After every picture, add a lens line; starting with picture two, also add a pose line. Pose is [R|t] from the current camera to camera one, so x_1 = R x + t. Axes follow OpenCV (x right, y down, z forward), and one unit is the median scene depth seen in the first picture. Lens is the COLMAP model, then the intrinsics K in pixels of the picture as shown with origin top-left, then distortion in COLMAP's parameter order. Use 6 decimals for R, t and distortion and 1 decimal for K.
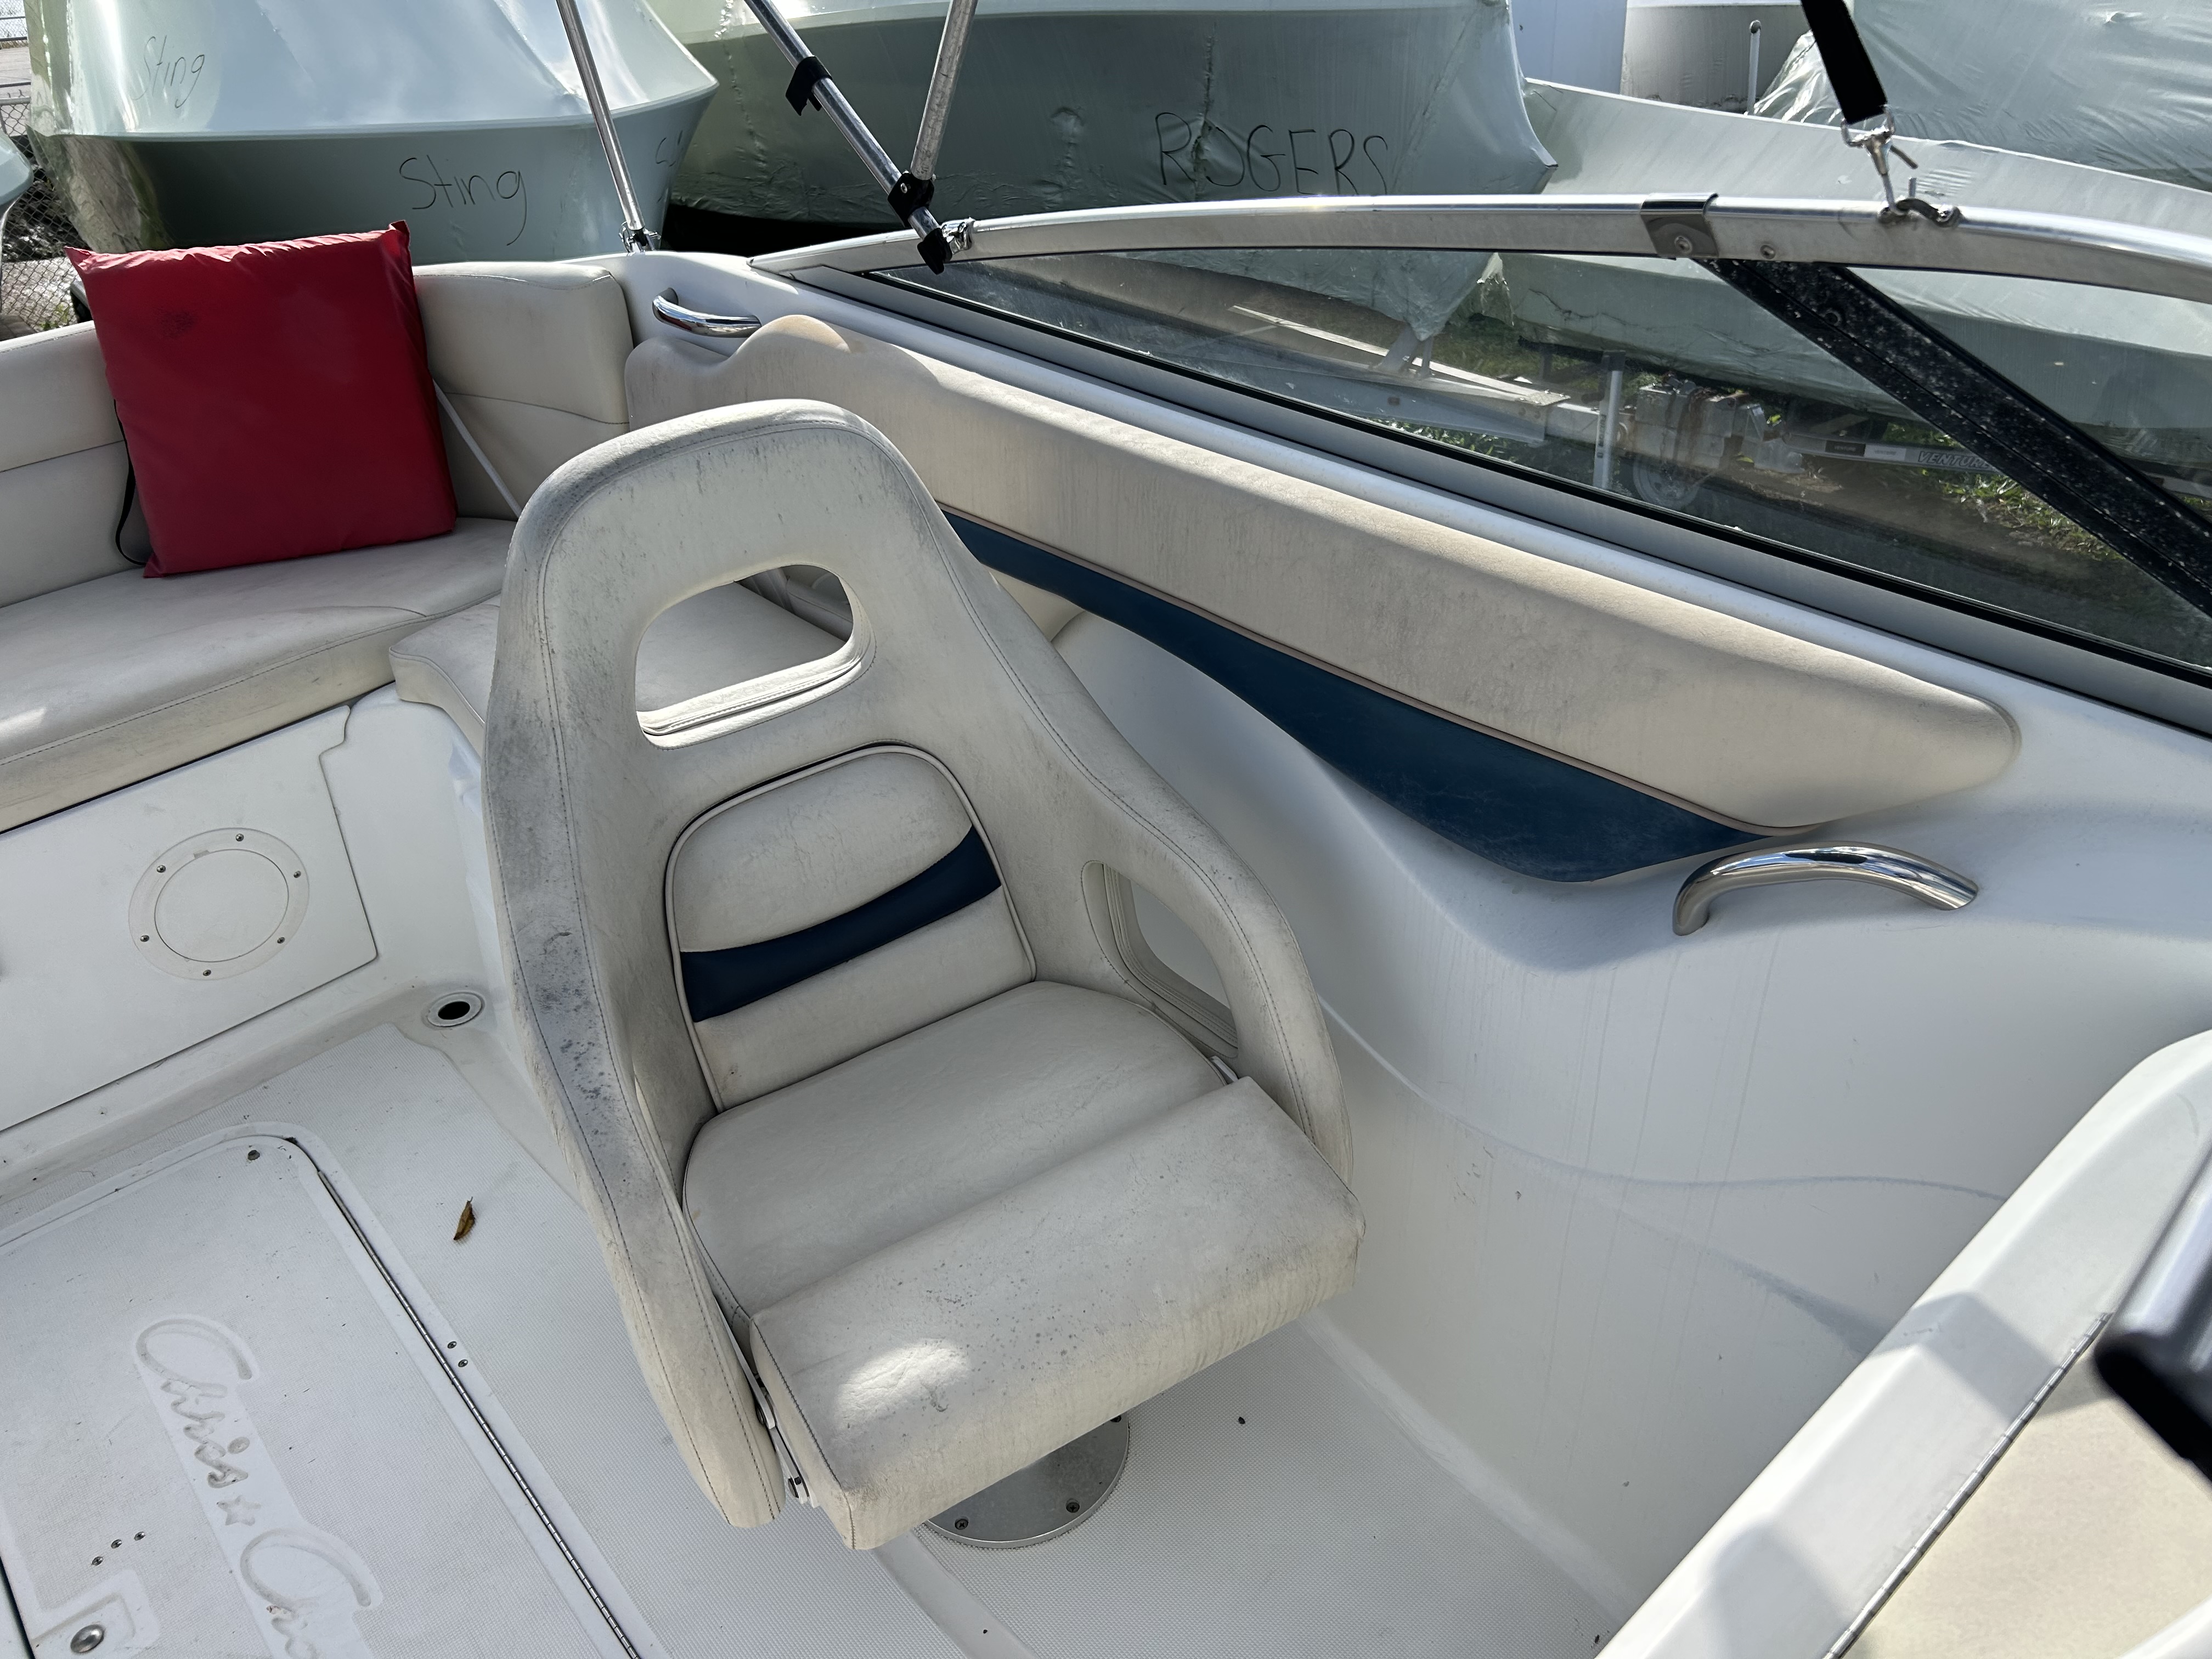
lens RADIAL K [[1664.0, 0, 1107.1], [0, 1664.0, 829.3], [0, 0, 1]] dist [0.012229, -0.001306]
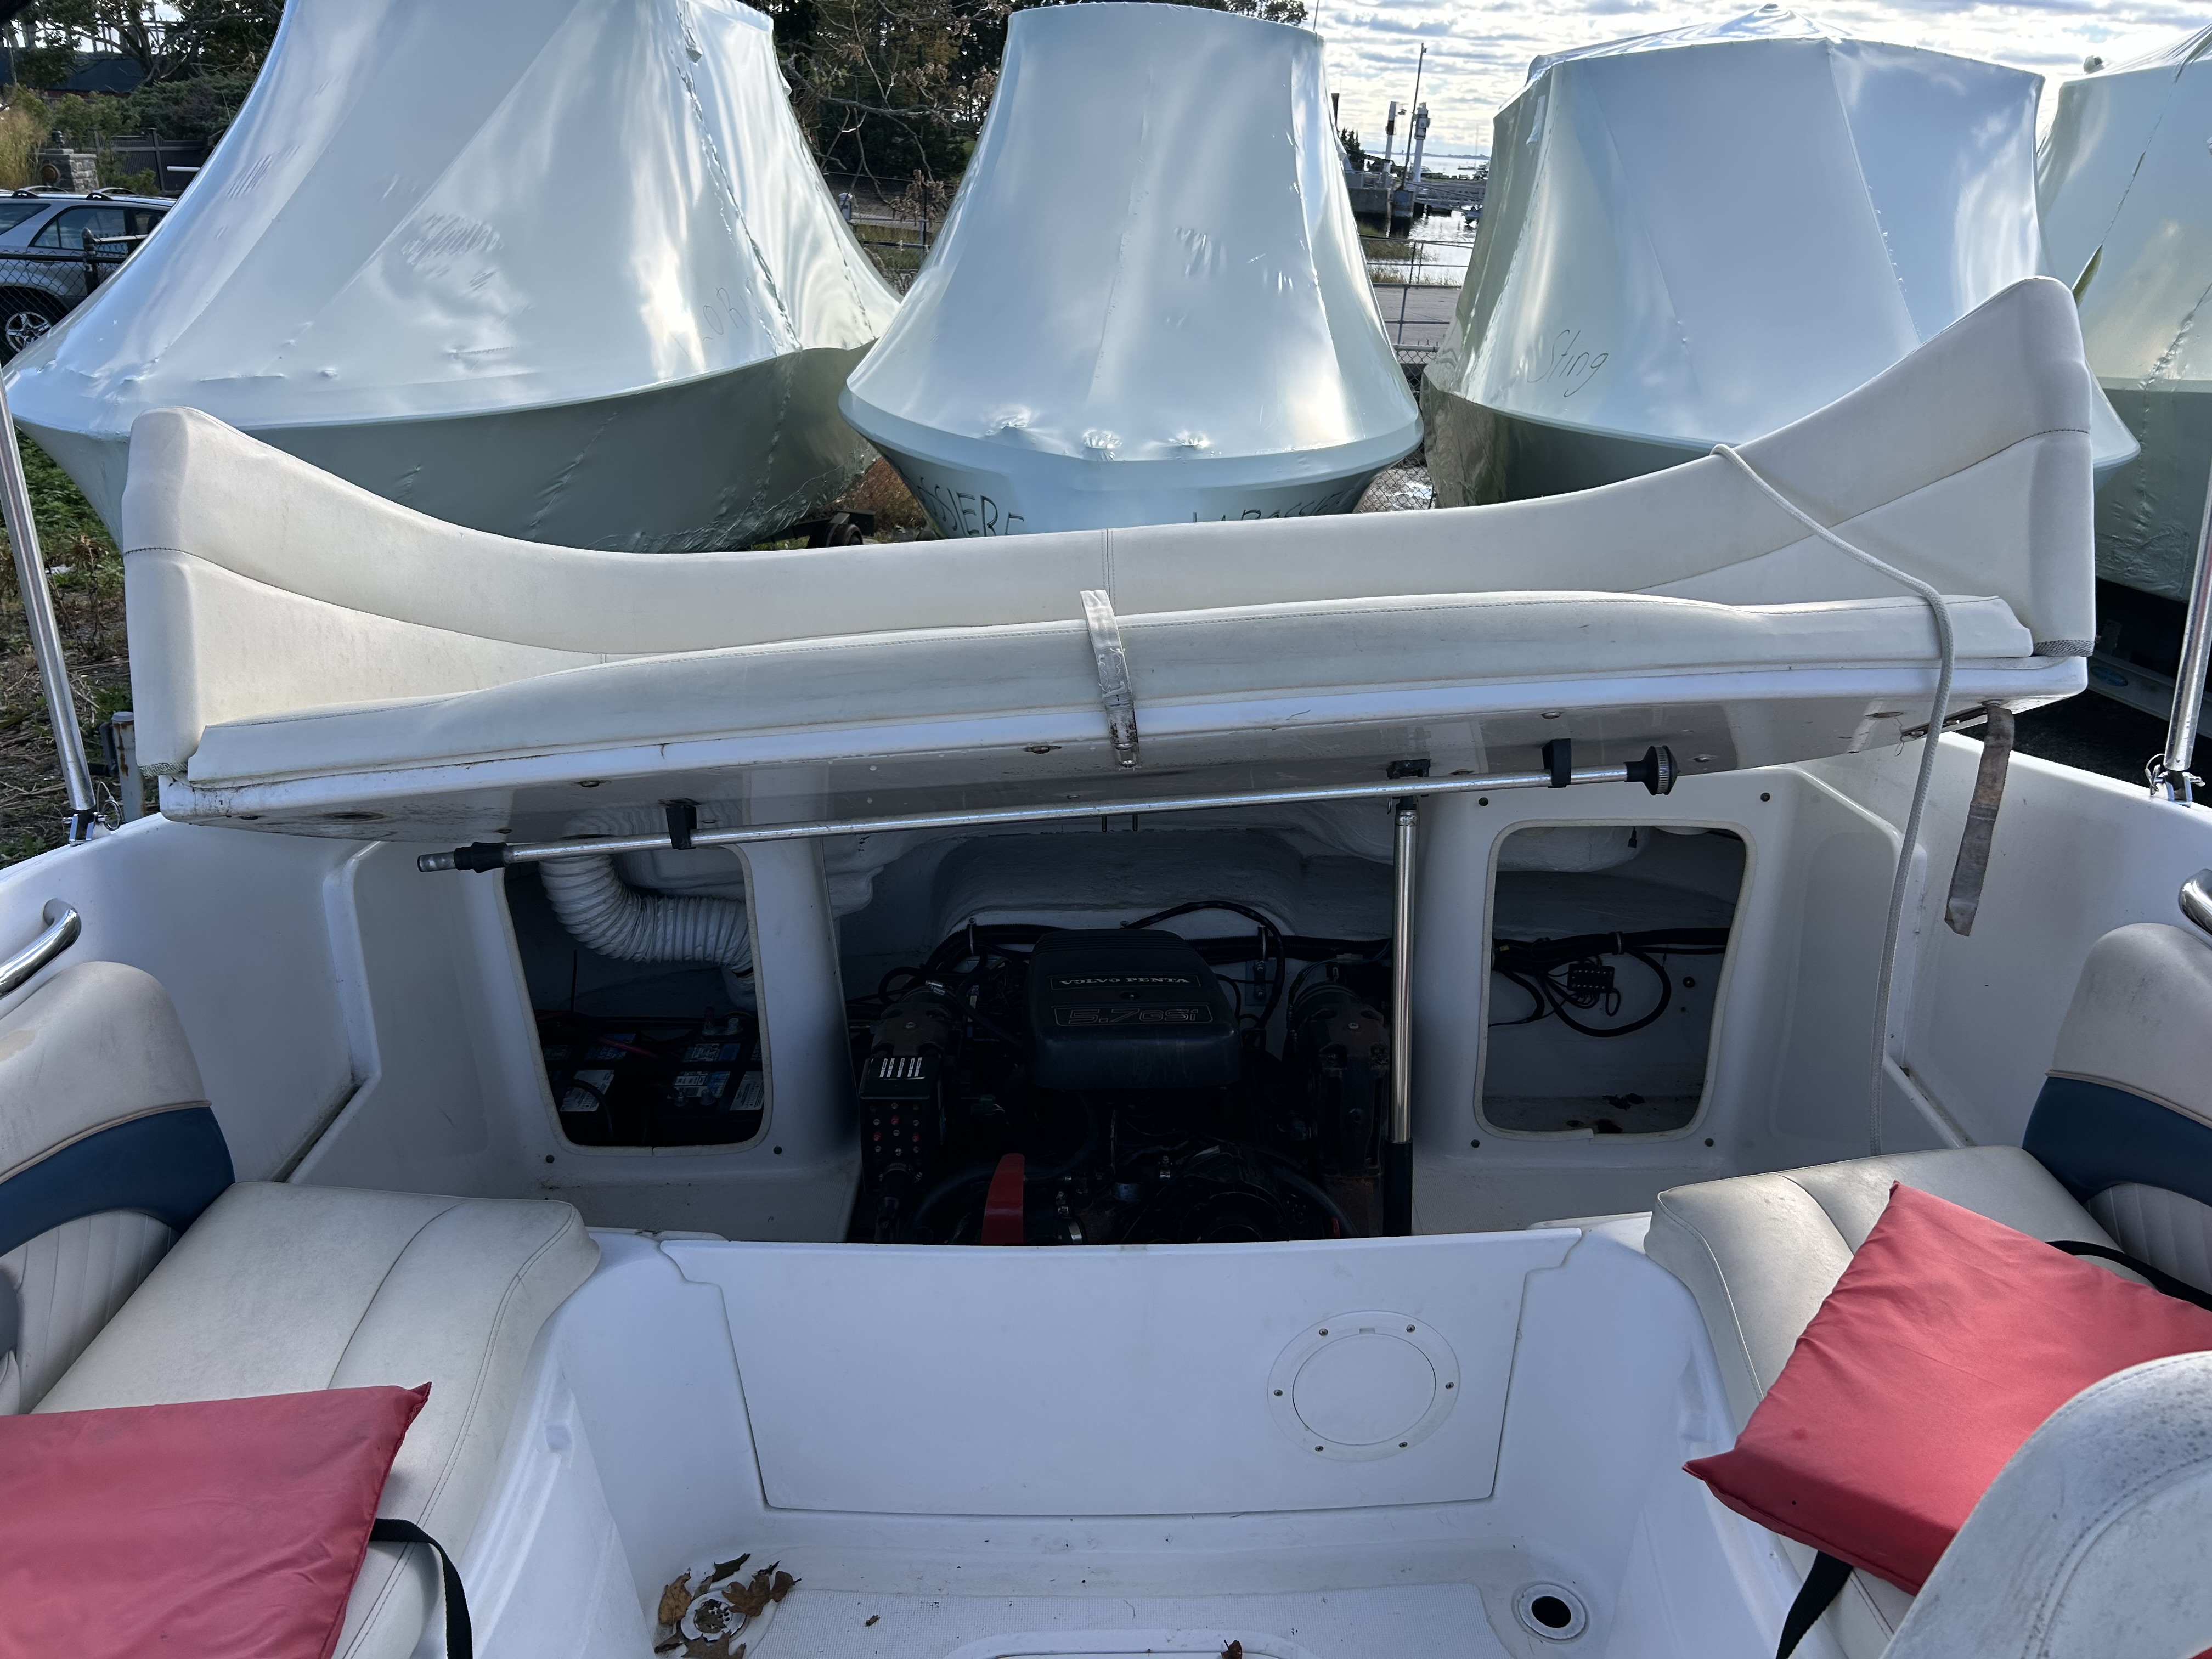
lens RADIAL K [[1664.0, 0, 1105.3], [0, 1664.0, 828.4], [0, 0, 1]] dist [0.012229, -0.001306]
pose [[0.753740, 0.295618, -0.586929, -0.198094], [-0.373294, 0.927633, -0.012167, -0.151298], [0.540858, 0.228268, 0.809547, 0.156774]]
